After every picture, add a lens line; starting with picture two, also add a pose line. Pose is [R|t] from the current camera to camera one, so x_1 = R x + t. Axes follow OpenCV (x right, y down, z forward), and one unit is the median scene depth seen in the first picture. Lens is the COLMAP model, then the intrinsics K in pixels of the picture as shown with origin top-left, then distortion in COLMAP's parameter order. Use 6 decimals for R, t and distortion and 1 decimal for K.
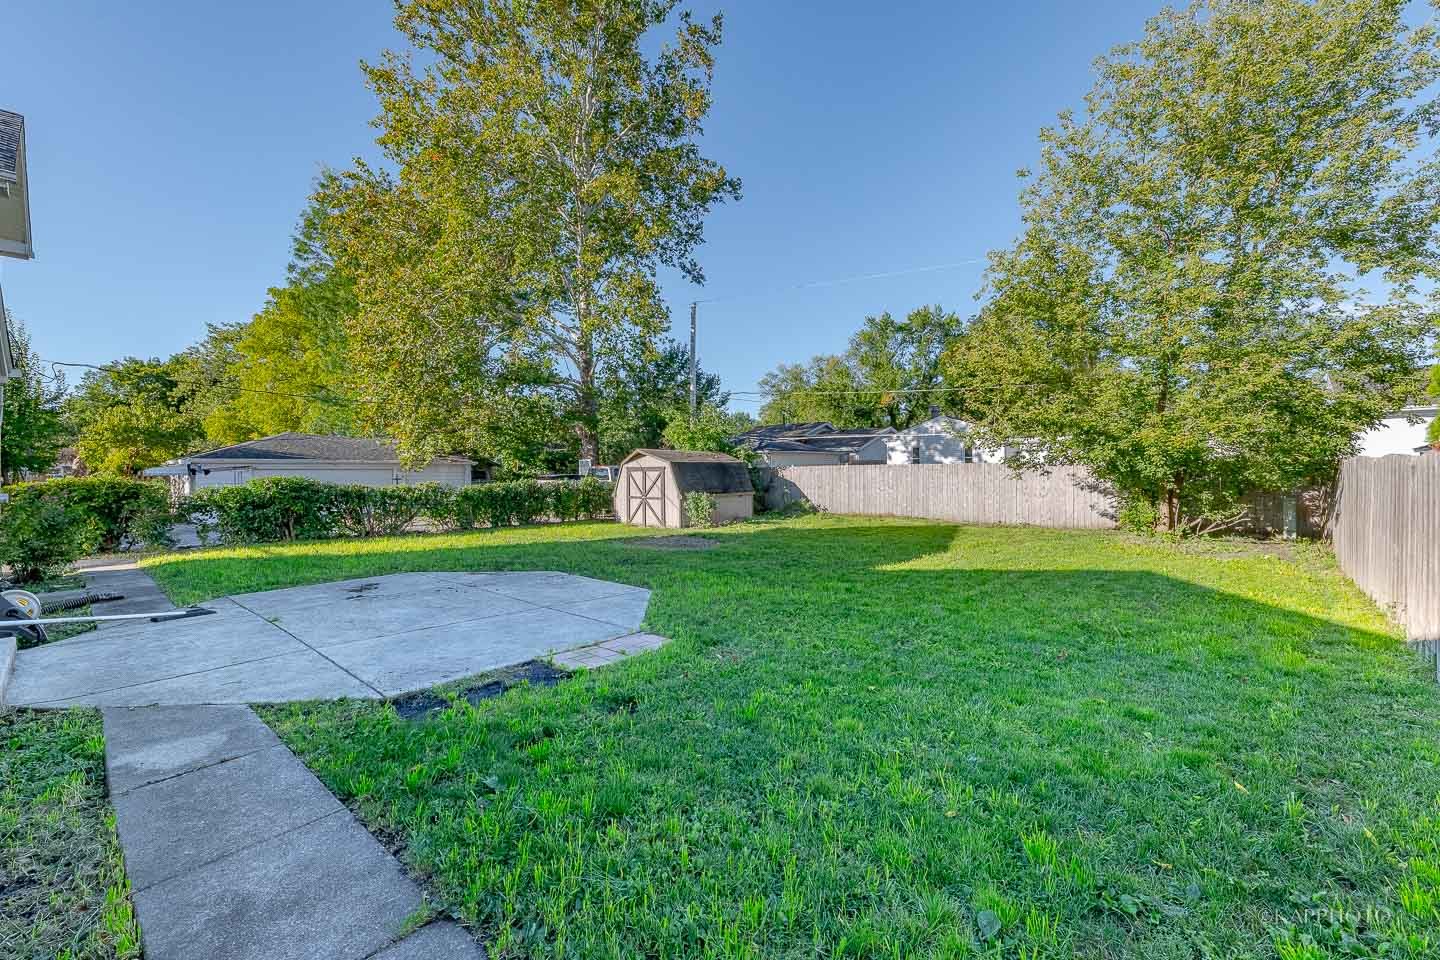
lens RADIAL K [[610.6, 0, 719.3], [0, 610.6, 477.6], [0, 0, 1]] dist [-0.000735, -0.003258]
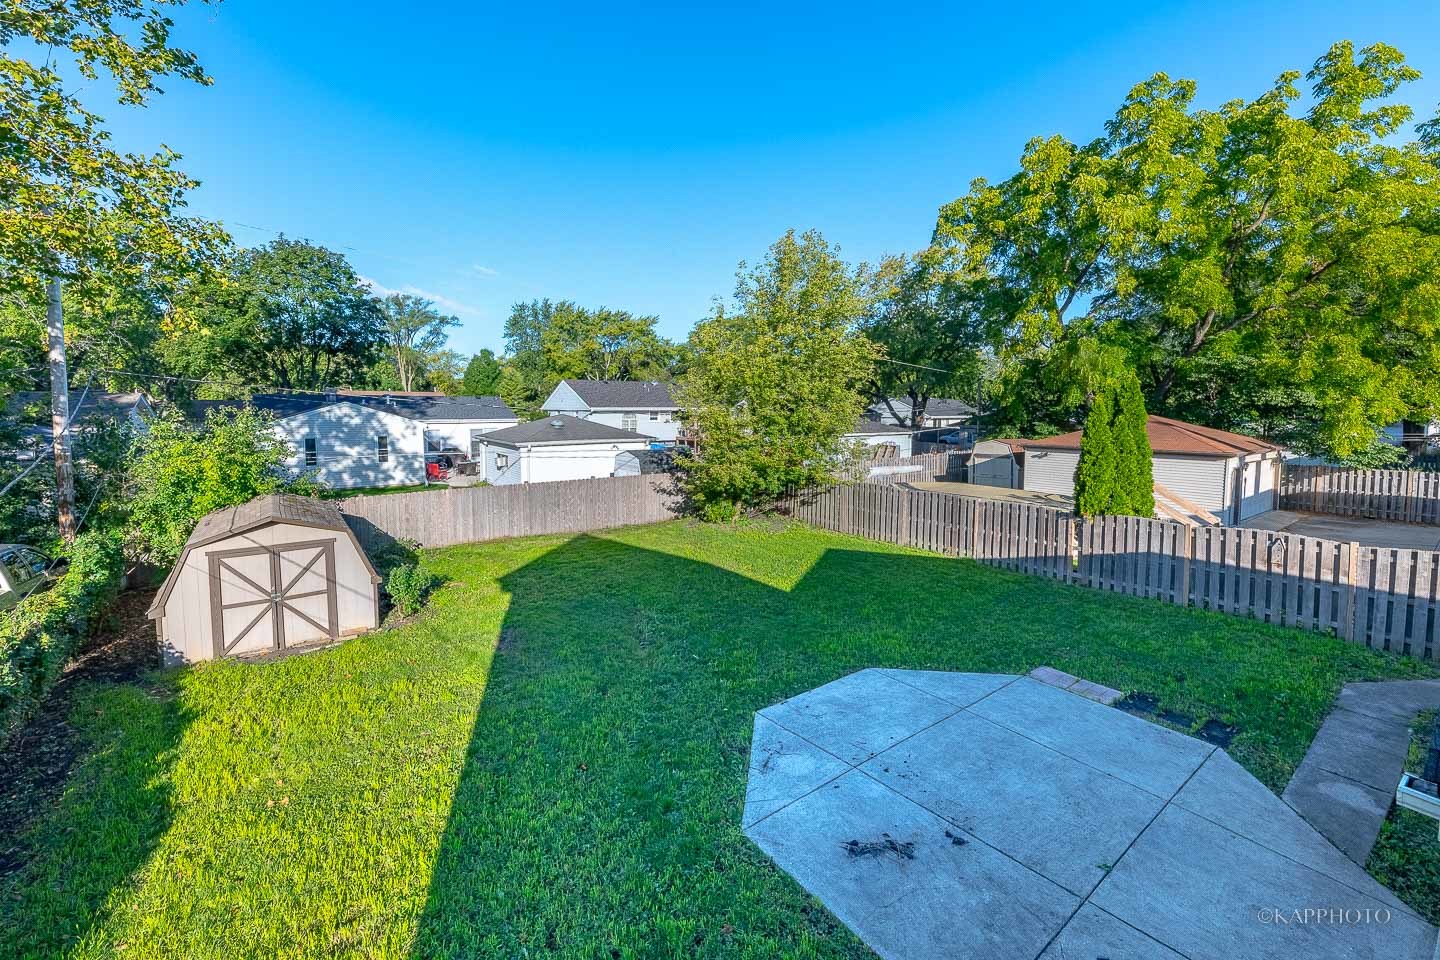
lens RADIAL K [[610.6, 0, 721.5], [0, 610.6, 484.8], [0, 0, 1]] dist [-0.000735, -0.003258]
pose [[0.171377, -0.127713, 0.976893, -0.583382], [-0.003145, 0.991486, 0.130173, -0.143688], [-0.985201, -0.025381, 0.169516, 0.521511]]
